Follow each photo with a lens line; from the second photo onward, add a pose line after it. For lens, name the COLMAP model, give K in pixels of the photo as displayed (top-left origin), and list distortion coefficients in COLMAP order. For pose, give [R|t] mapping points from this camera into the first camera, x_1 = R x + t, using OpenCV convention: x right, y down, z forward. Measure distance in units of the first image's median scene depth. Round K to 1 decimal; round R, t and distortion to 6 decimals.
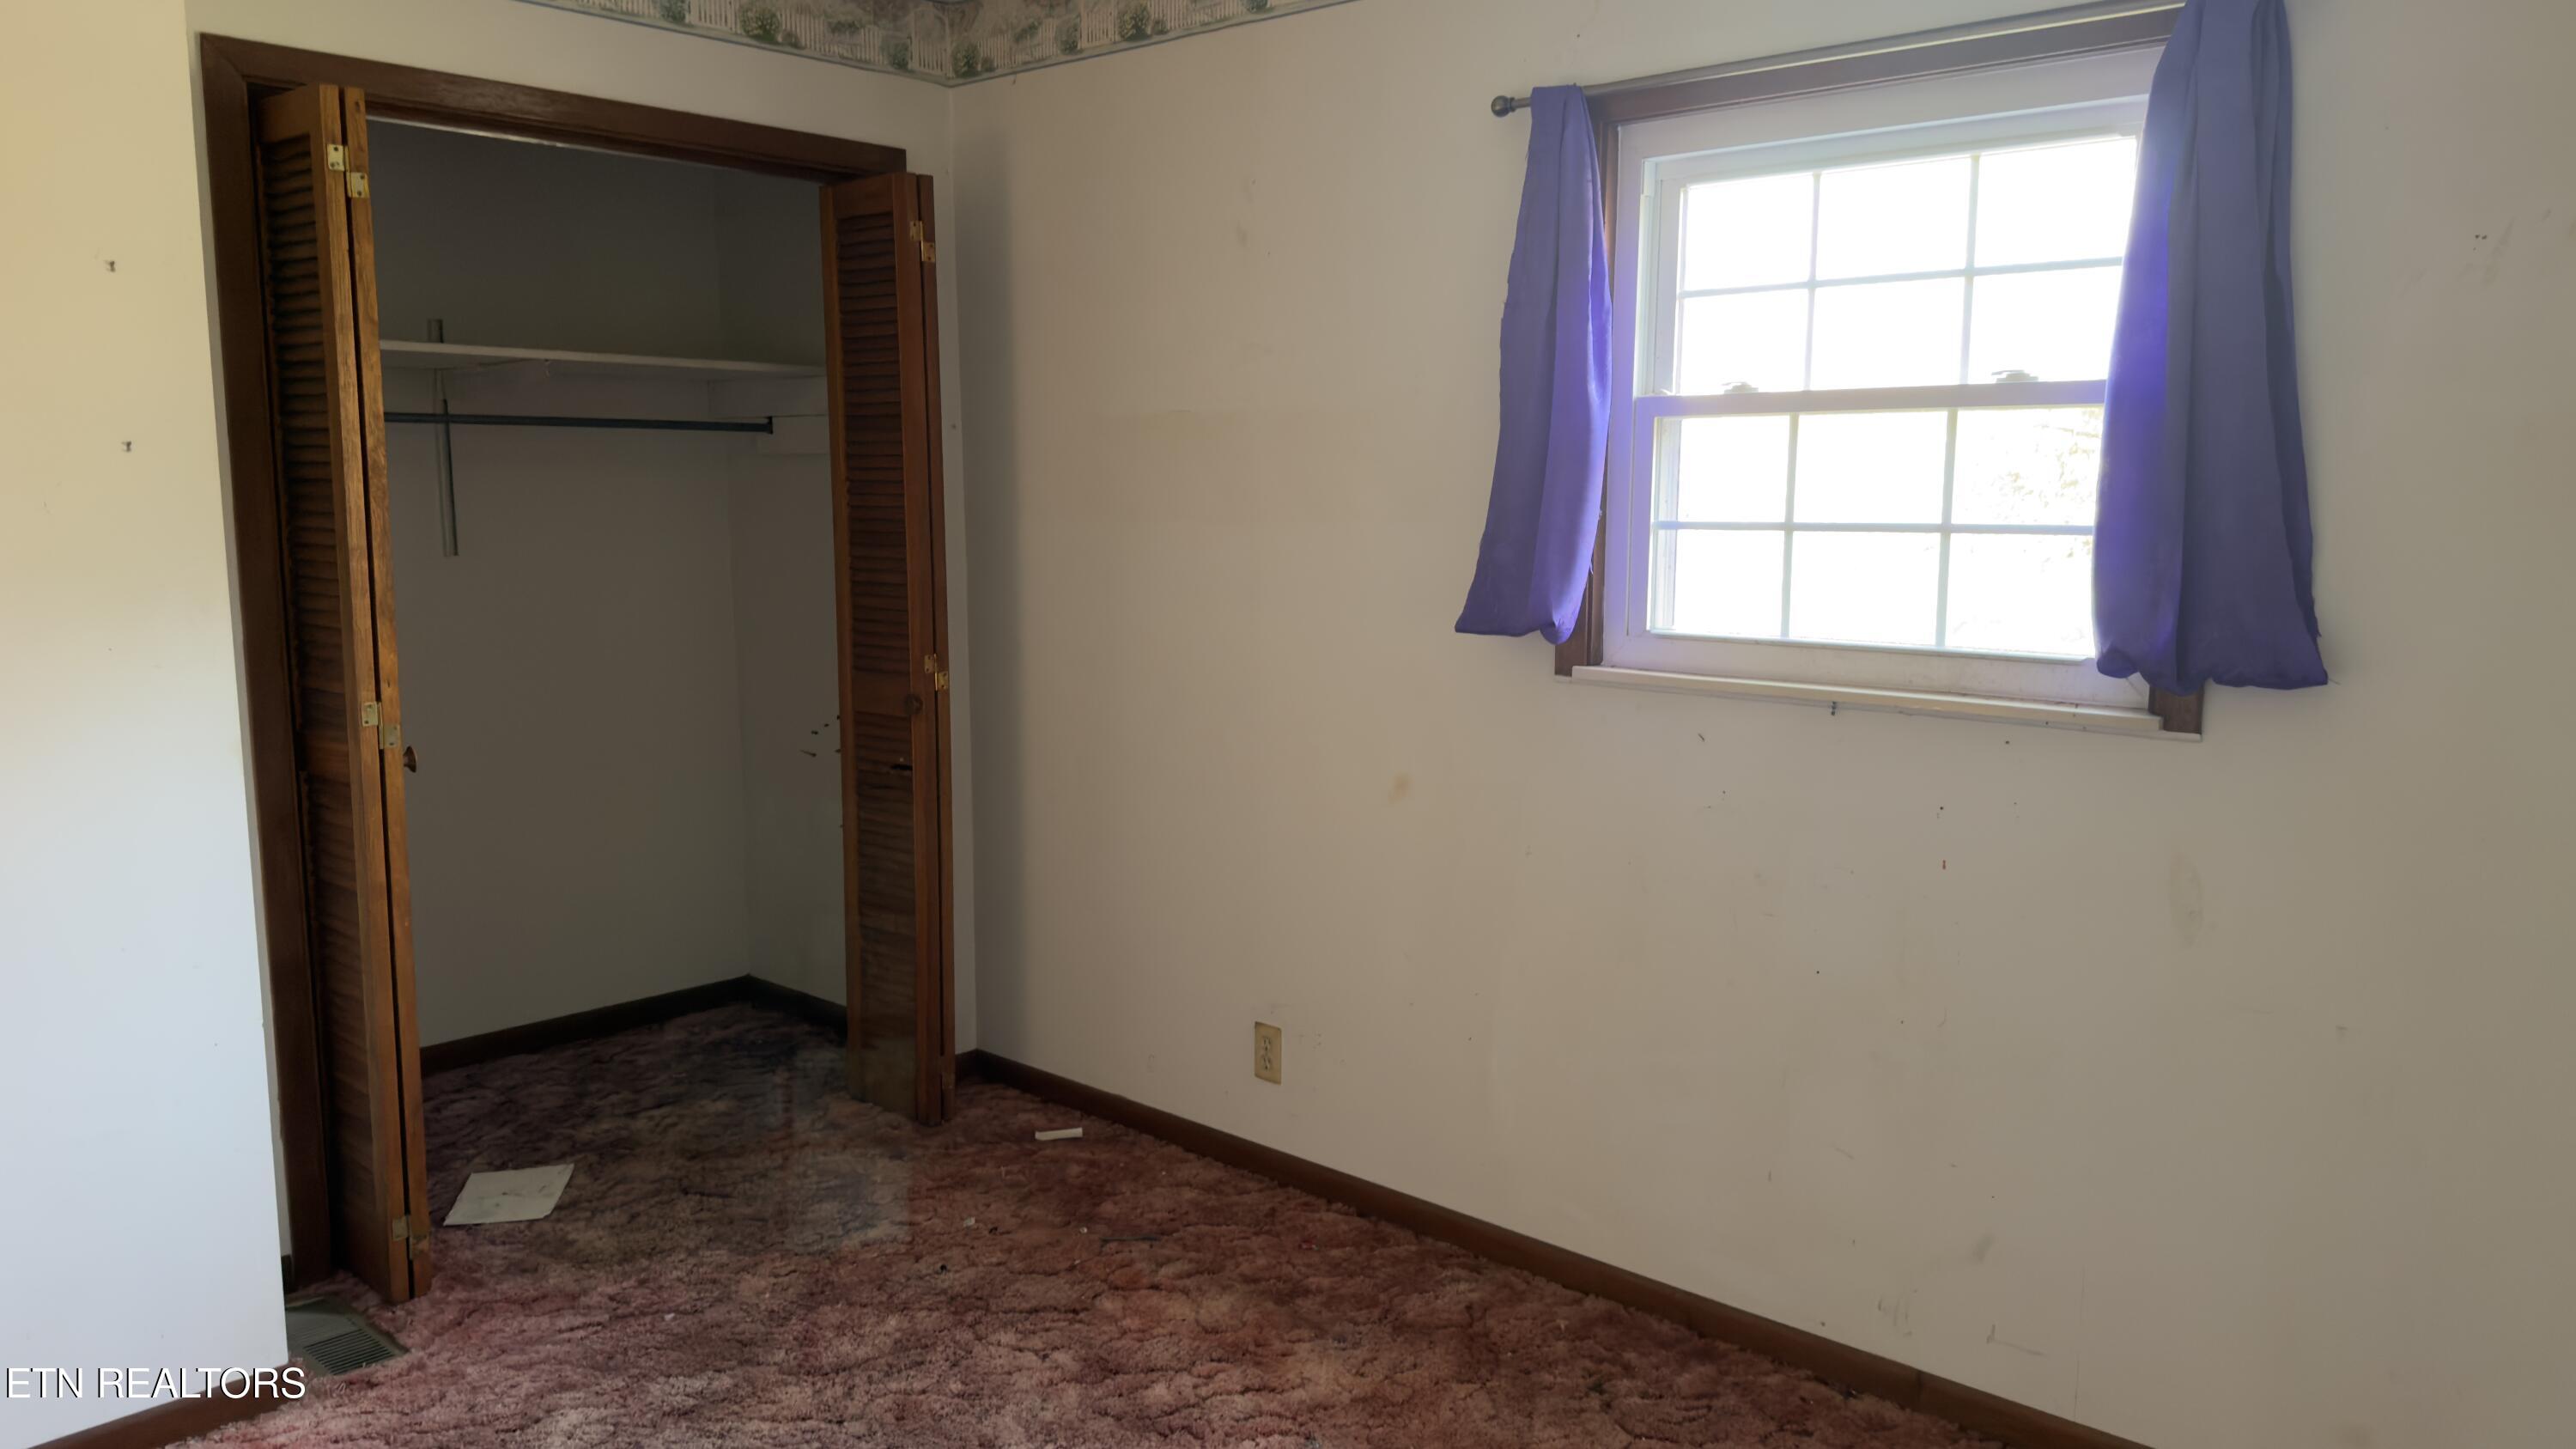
lens RADIAL K [[1830.0, 0, 1292.3], [0, 1830.0, 730.0], [0, 0, 1]] dist [0.140208, -0.176925]
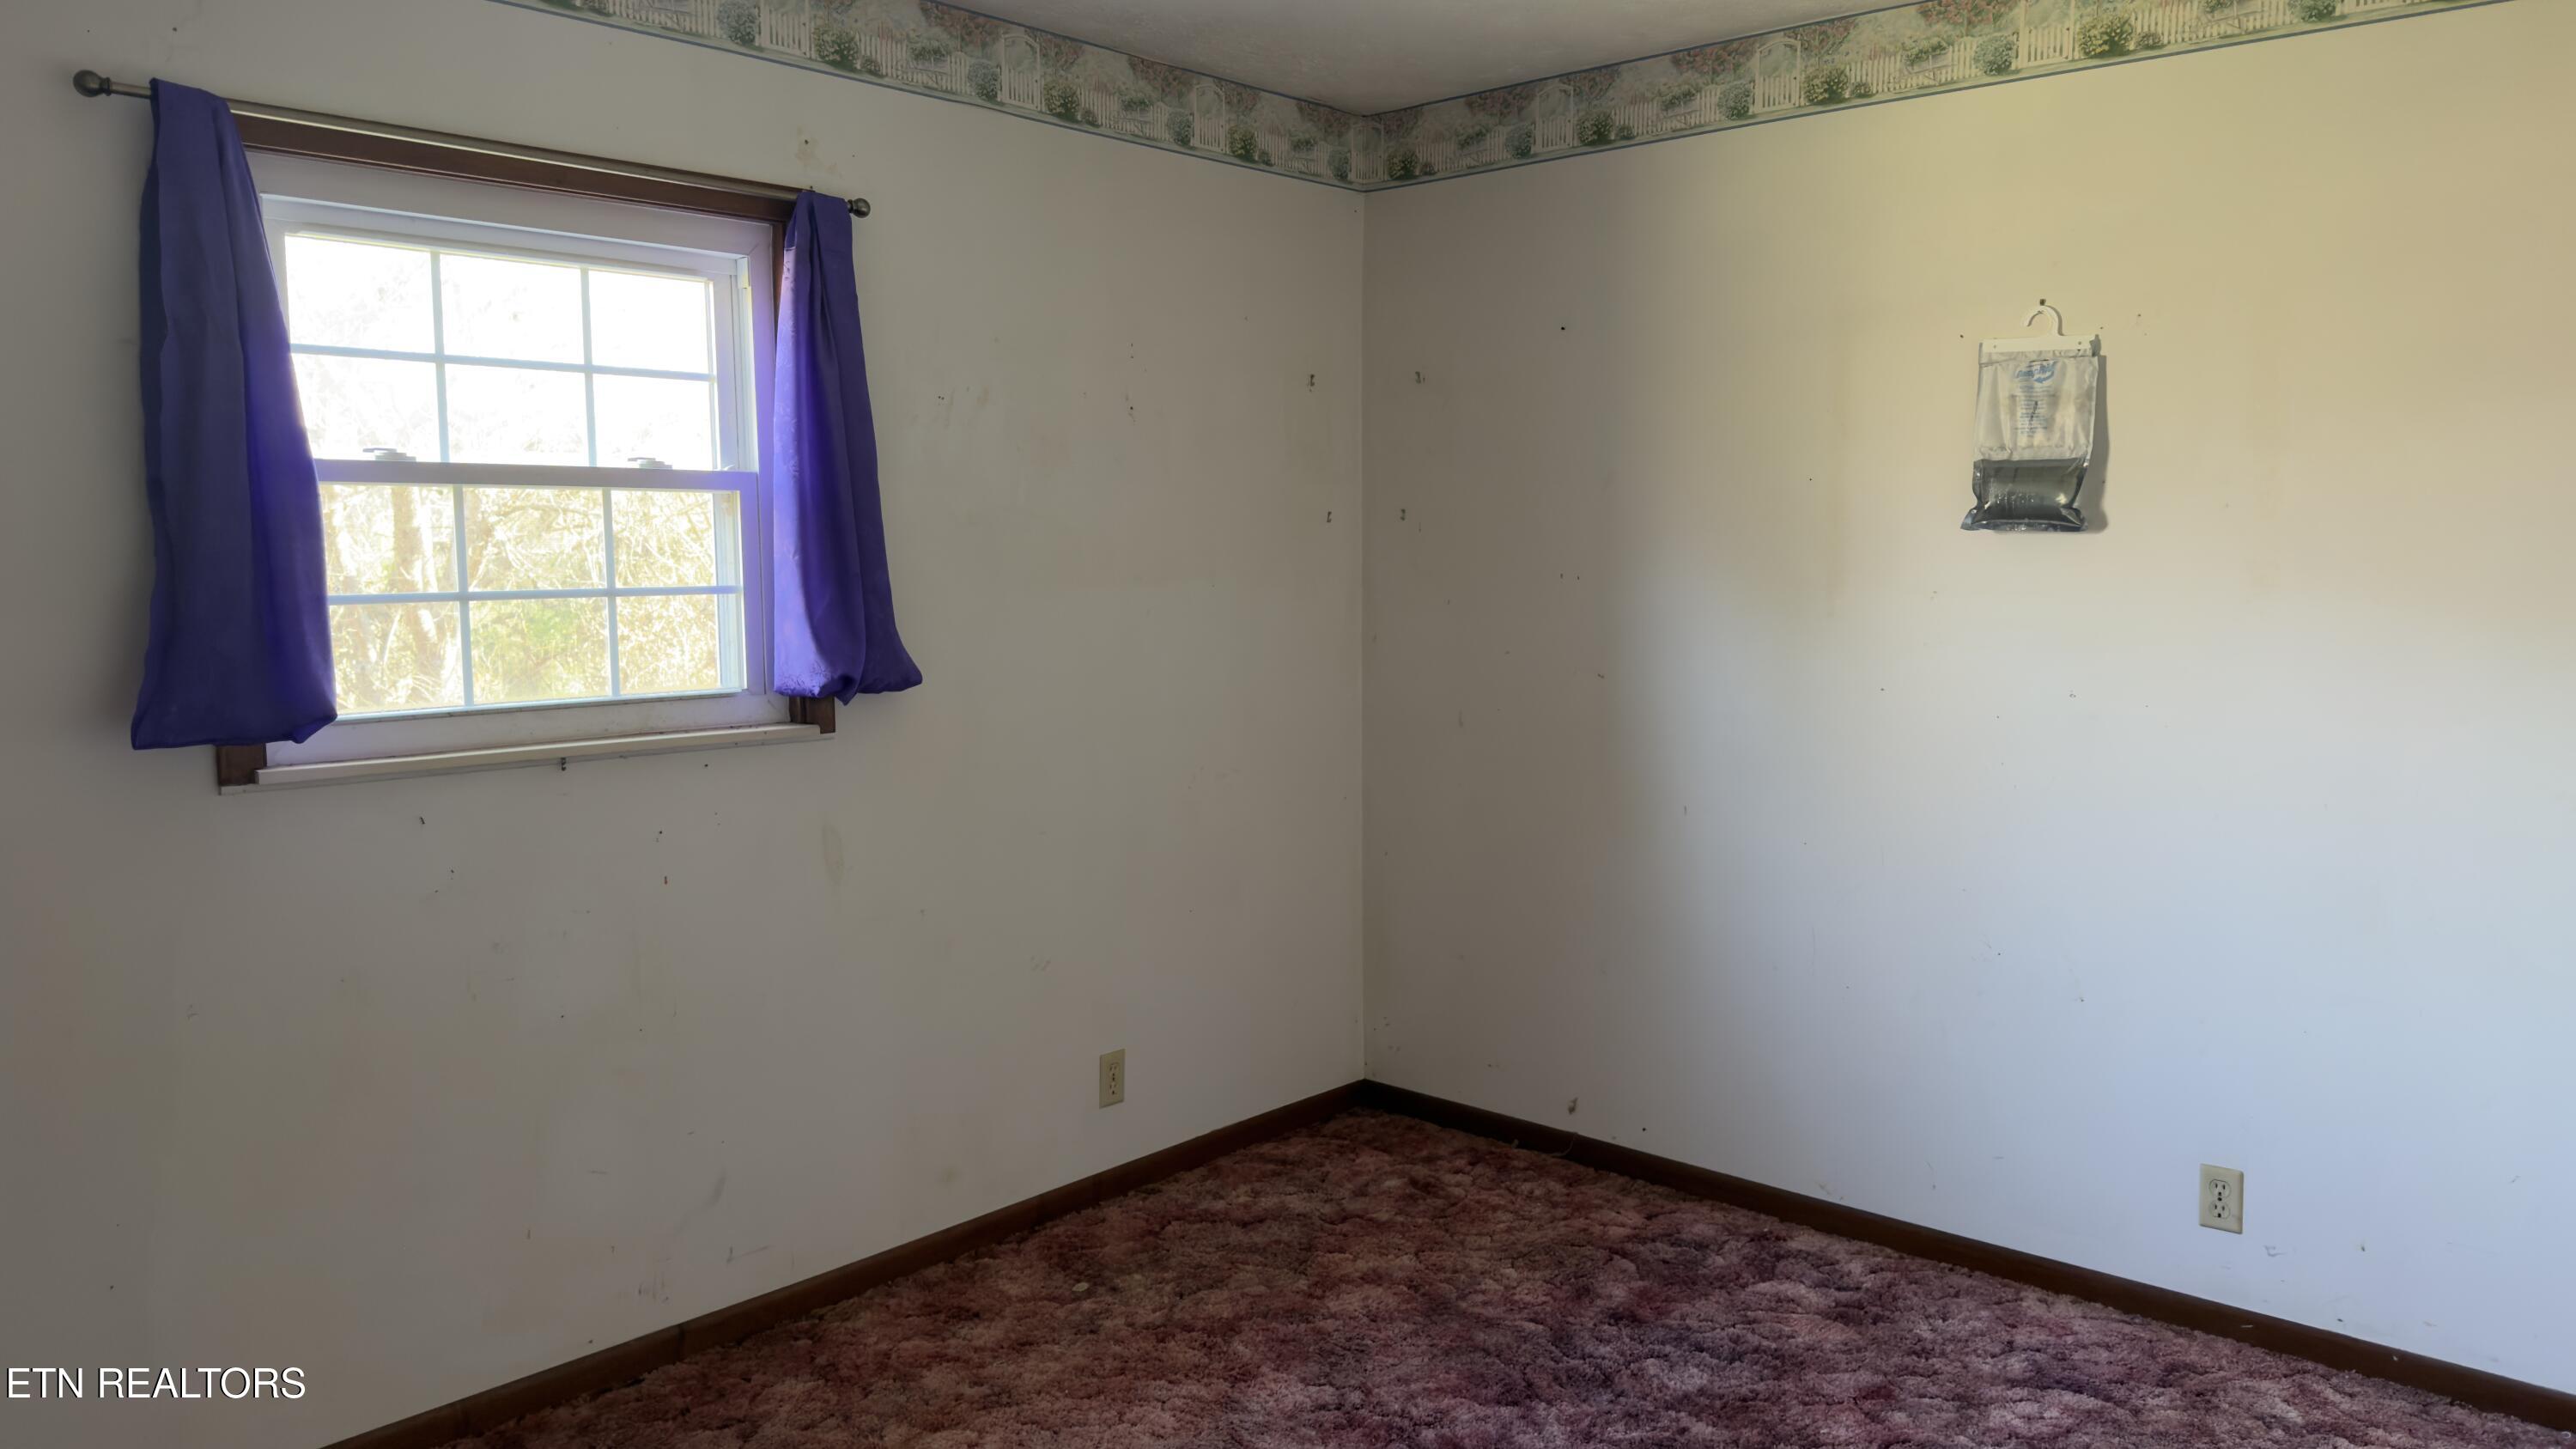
lens RADIAL K [[1845.3, 0, 1296.5], [0, 1845.3, 726.3], [0, 0, 1]] dist [0.121529, -0.175926]
pose [[0.011988, -0.100346, 0.994880, -0.794796], [0.148831, 0.984048, 0.097460, -0.077480], [-0.988790, 0.146900, 0.026732, 0.573214]]
